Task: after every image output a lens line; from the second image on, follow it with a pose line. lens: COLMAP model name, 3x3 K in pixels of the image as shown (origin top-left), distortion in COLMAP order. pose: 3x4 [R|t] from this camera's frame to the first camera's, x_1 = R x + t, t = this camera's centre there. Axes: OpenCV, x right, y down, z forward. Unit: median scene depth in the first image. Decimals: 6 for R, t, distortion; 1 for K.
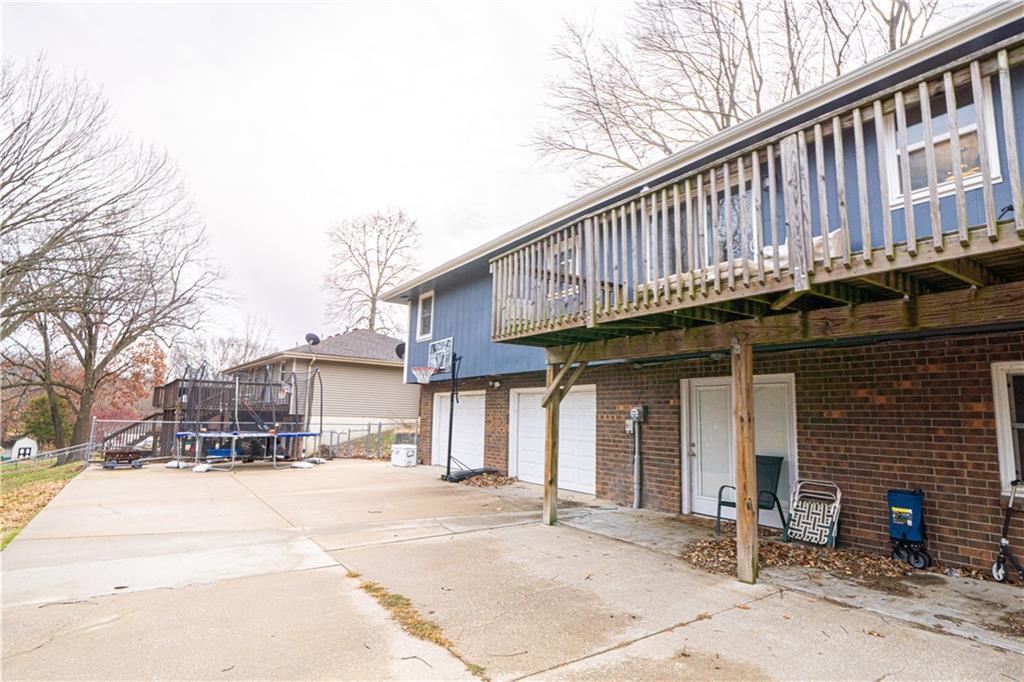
lens RADIAL K [[530.6, 0, 512.3], [0, 530.6, 339.6], [0, 0, 1]] dist [-0.002211, -0.000287]
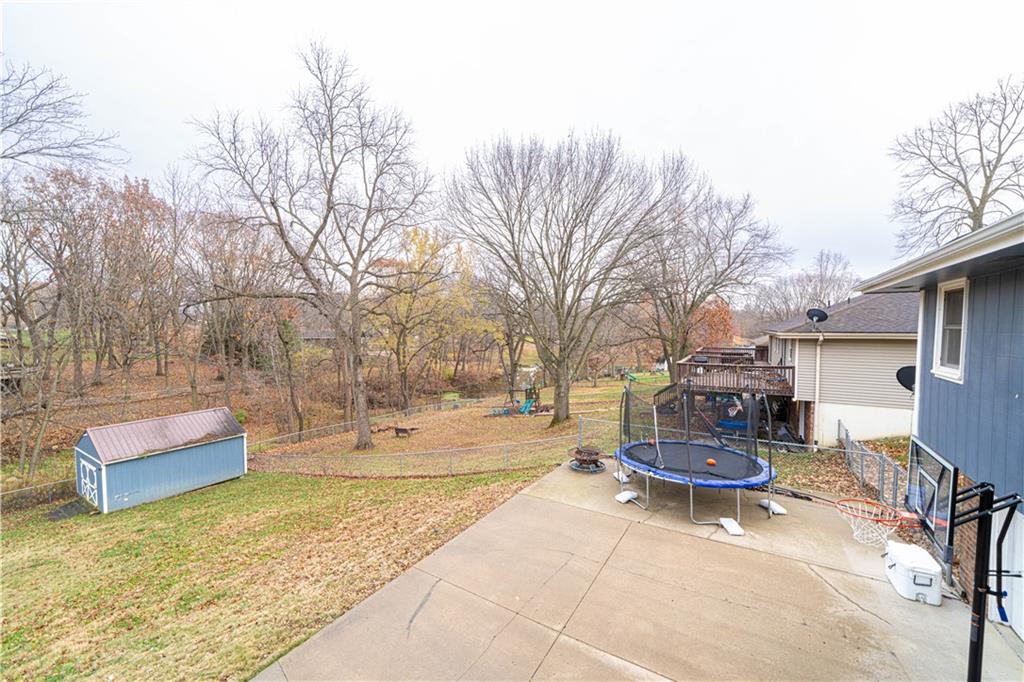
lens RADIAL K [[391.4, 0, 496.9], [0, 391.4, 342.5], [0, 0, 1]] dist [-0.000868, 0.000195]
pose [[0.378968, 0.004063, -0.925401, 0.016336], [0.143739, 0.987596, 0.063199, -0.114571], [0.914179, -0.156967, 0.373683, 0.463603]]
